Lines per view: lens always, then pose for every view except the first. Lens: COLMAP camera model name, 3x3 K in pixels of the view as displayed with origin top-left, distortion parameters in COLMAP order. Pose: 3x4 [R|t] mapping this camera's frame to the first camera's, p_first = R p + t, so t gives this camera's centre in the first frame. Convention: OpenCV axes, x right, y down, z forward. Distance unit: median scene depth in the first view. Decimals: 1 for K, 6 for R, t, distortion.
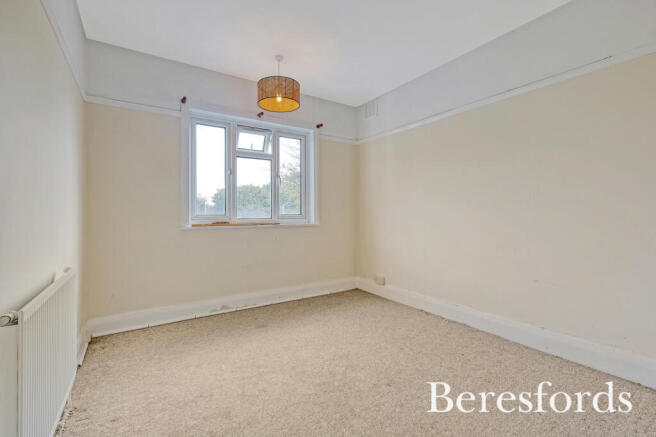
lens RADIAL K [[288.2, 0, 327.1], [0, 288.2, 214.7], [0, 0, 1]] dist [-0.004797, -0.000878]
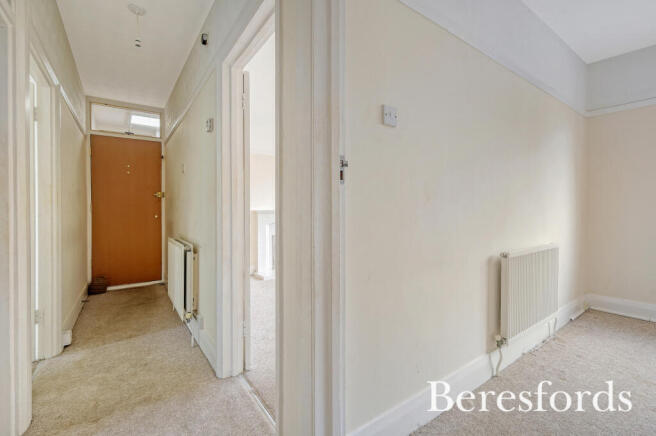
lens RADIAL K [[288.2, 0, 327.1], [0, 288.2, 214.2], [0, 0, 1]] dist [-0.004797, -0.000878]
pose [[0.024031, 0.005618, -0.999695, 0.428046], [0.011837, 0.999913, 0.005904, -0.001464], [0.999641, -0.011976, 0.023963, -0.177194]]
